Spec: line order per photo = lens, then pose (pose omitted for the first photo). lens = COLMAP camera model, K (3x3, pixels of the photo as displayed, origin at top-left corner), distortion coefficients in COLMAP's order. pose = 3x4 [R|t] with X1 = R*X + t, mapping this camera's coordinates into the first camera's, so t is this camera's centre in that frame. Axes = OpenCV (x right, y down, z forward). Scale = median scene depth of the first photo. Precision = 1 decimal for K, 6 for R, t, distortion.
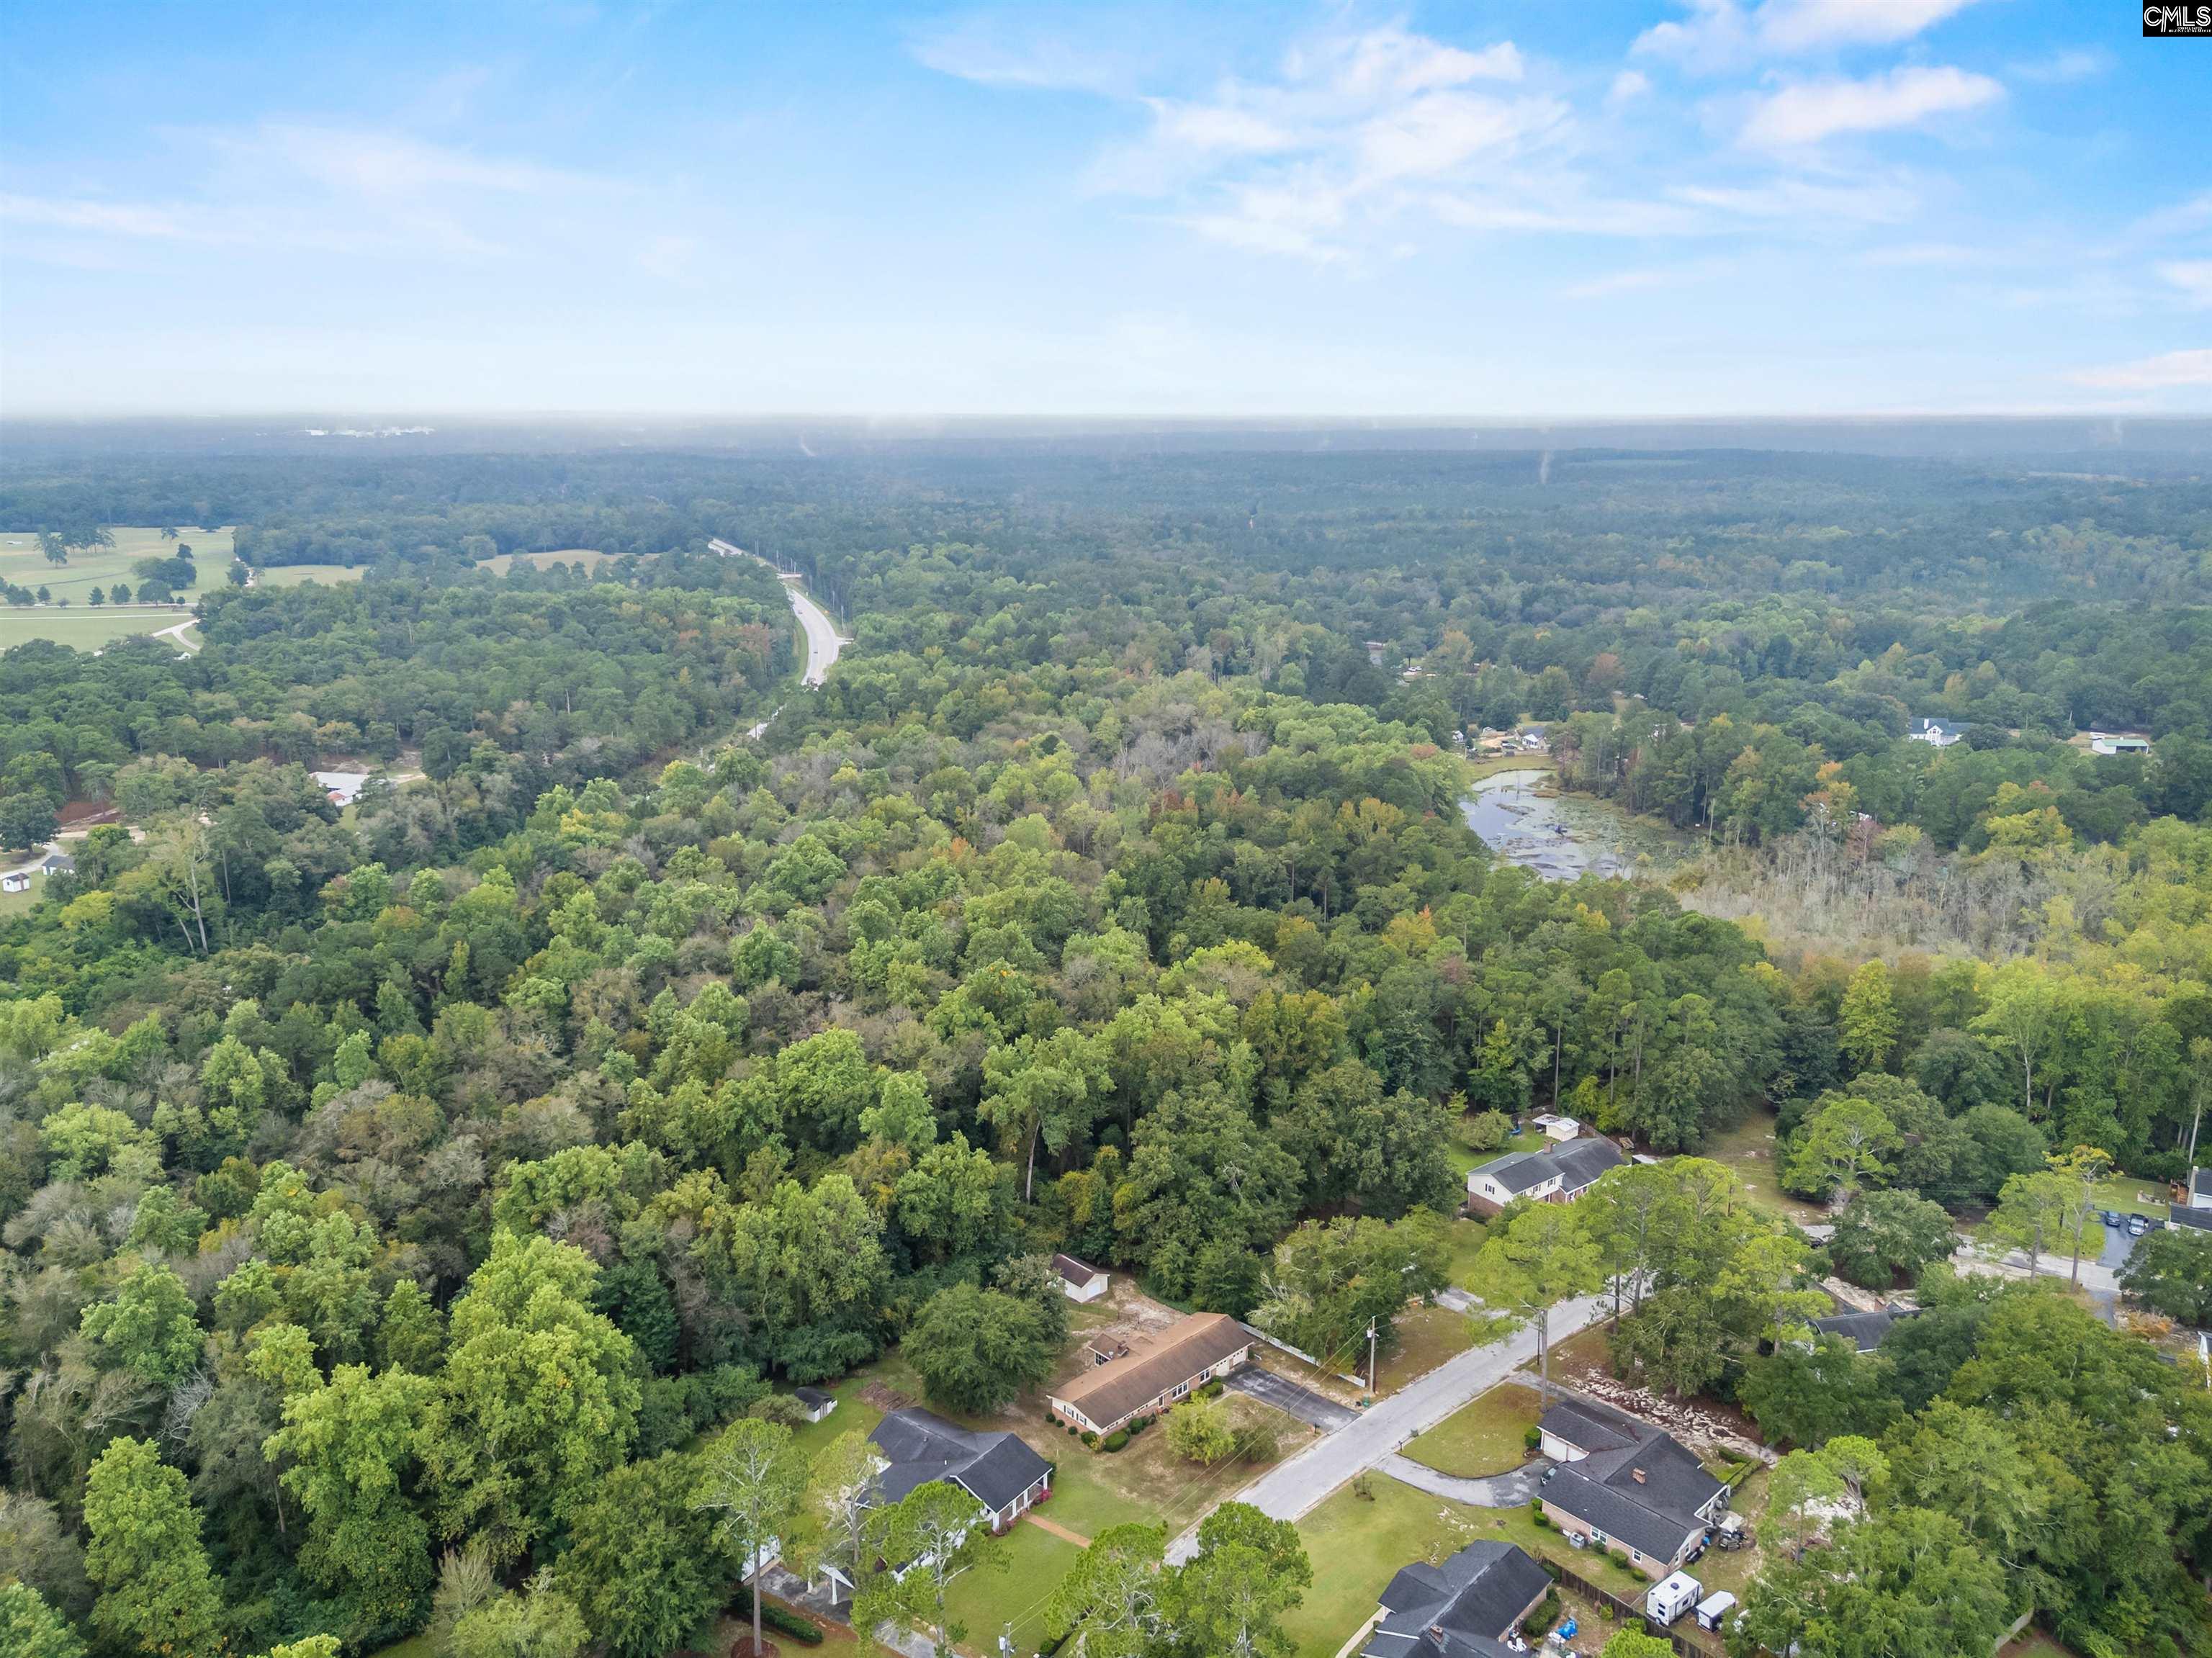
lens RADIAL K [[1685.9, 0, 1127.1], [0, 1685.9, 822.9], [0, 0, 1]] dist [0.074405, -0.071253]
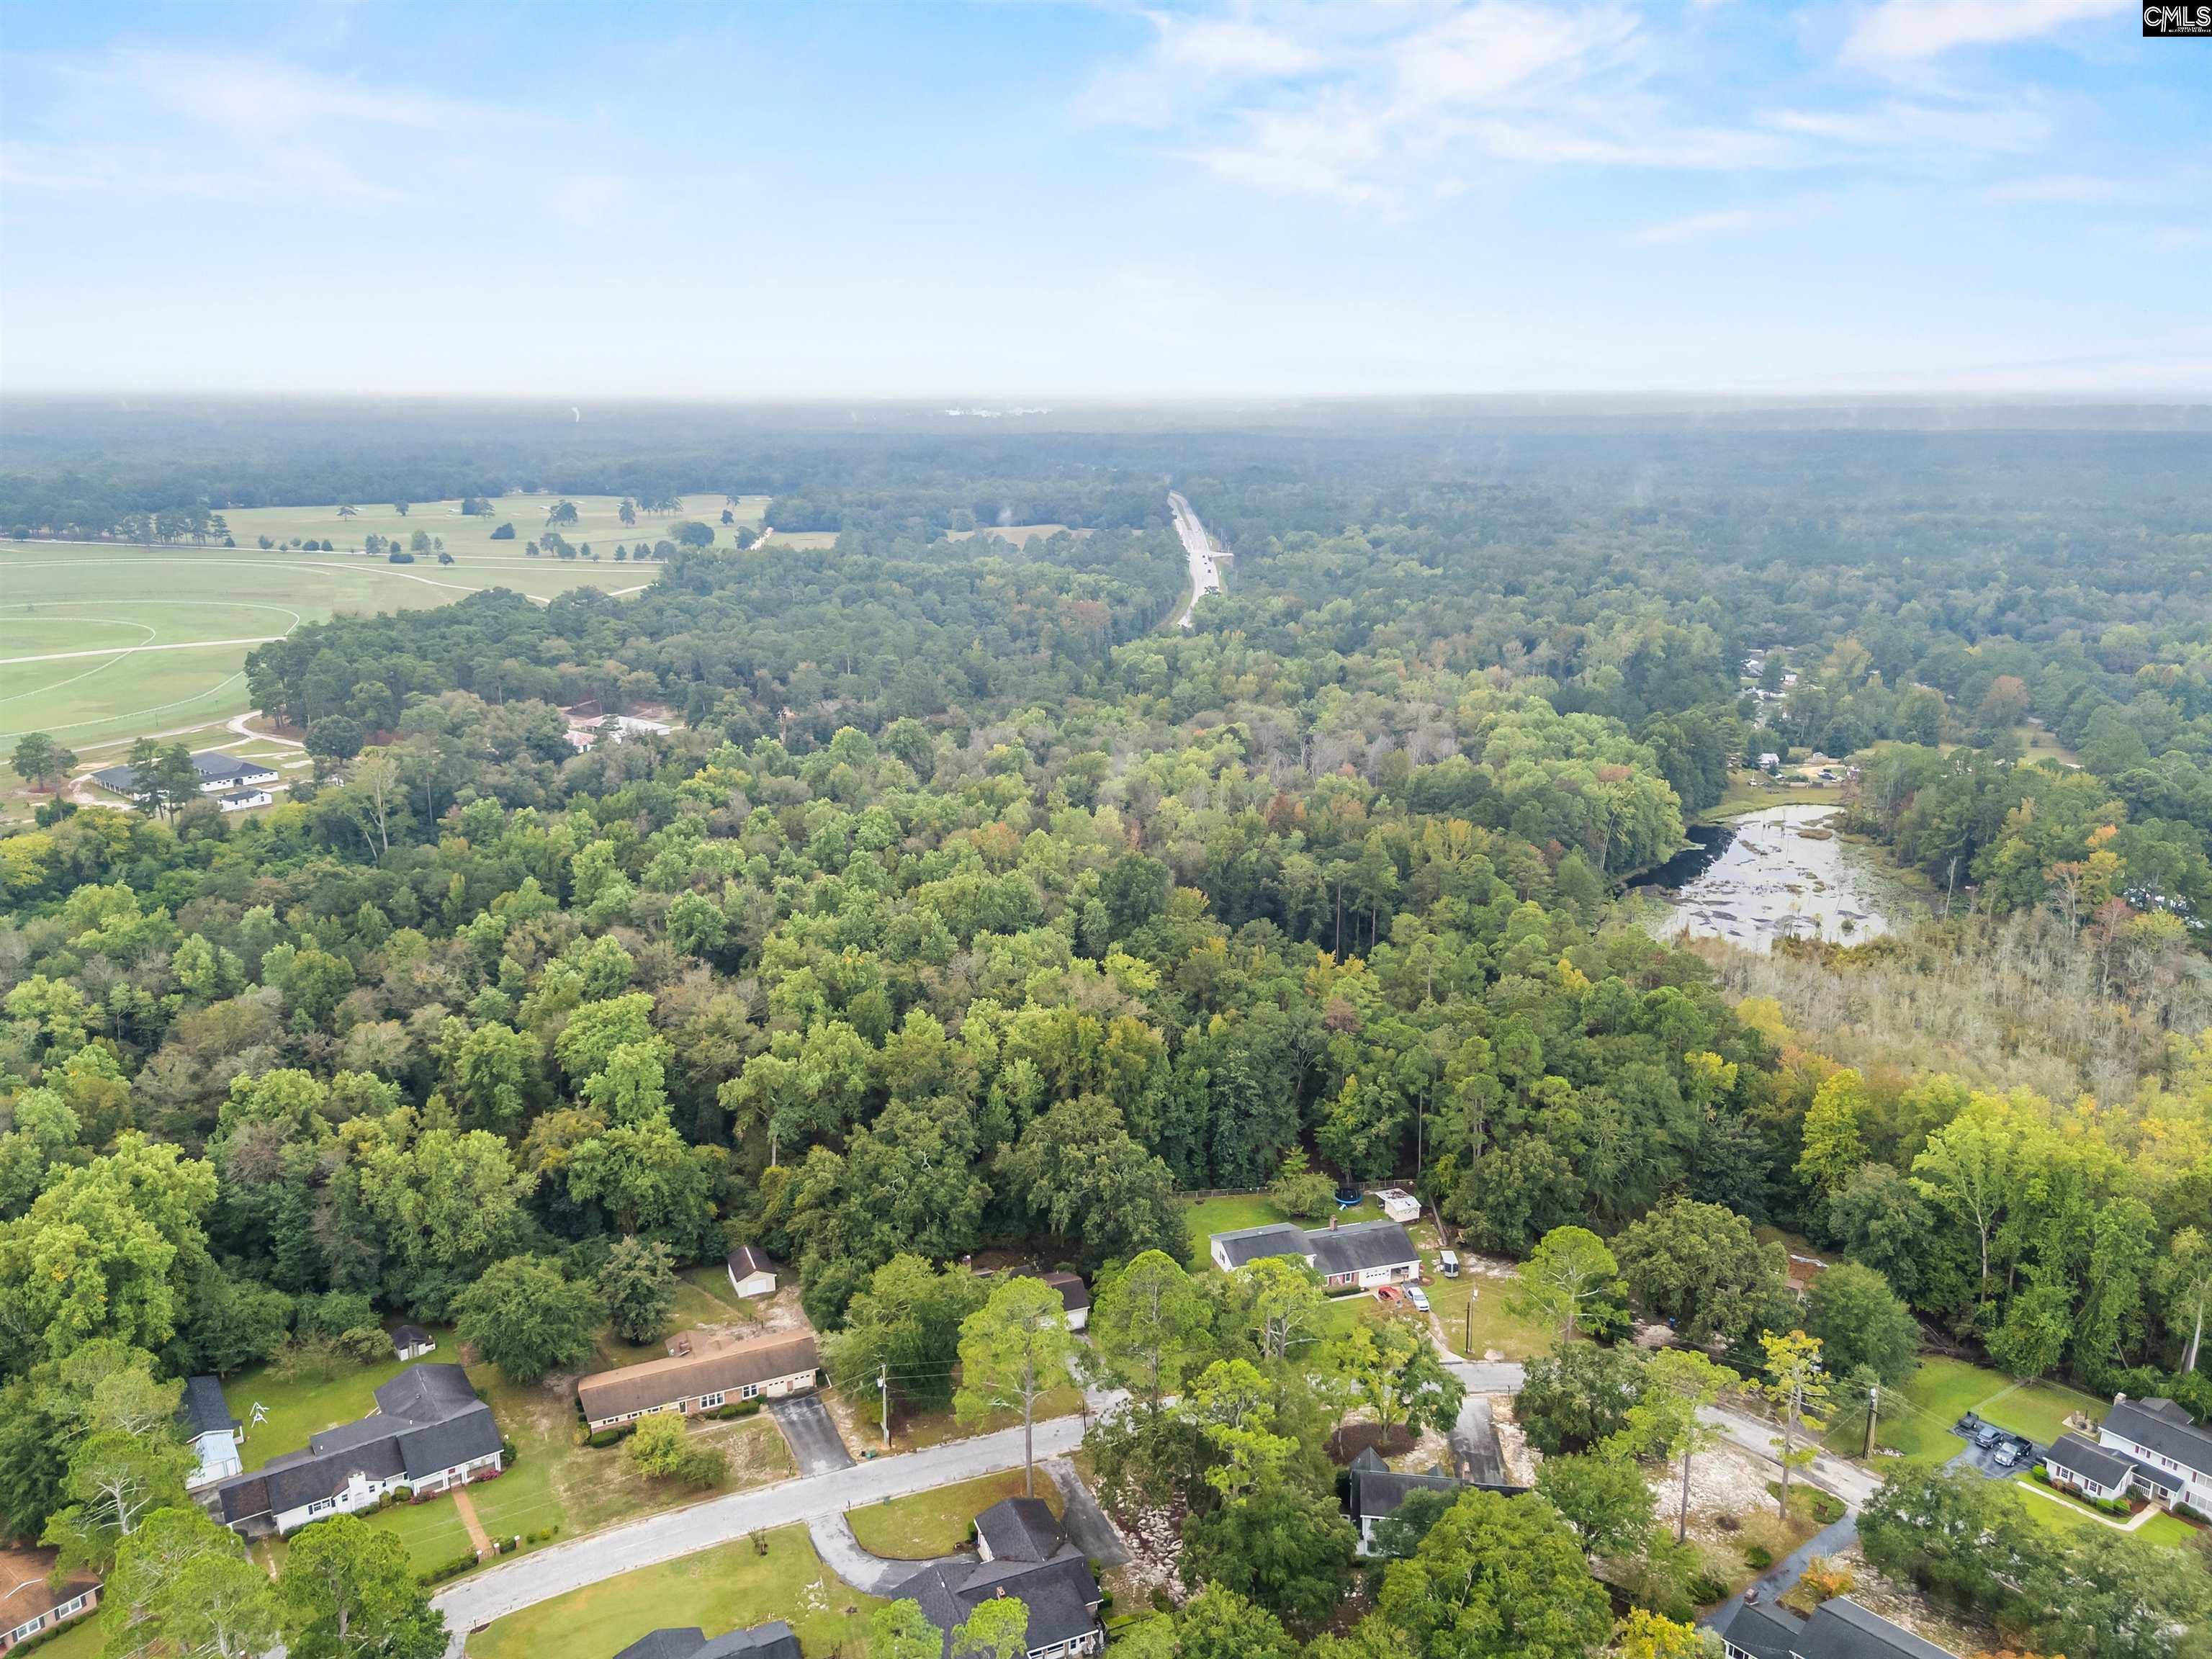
lens RADIAL K [[1686.1, 0, 1114.3], [0, 1686.1, 839.5], [0, 0, 1]] dist [0.074405, -0.071253]
pose [[0.933325, 0.092107, -0.347016, 0.420985], [-0.084660, 0.995738, 0.036598, -0.031428], [0.348908, -0.004779, 0.937145, 0.128225]]
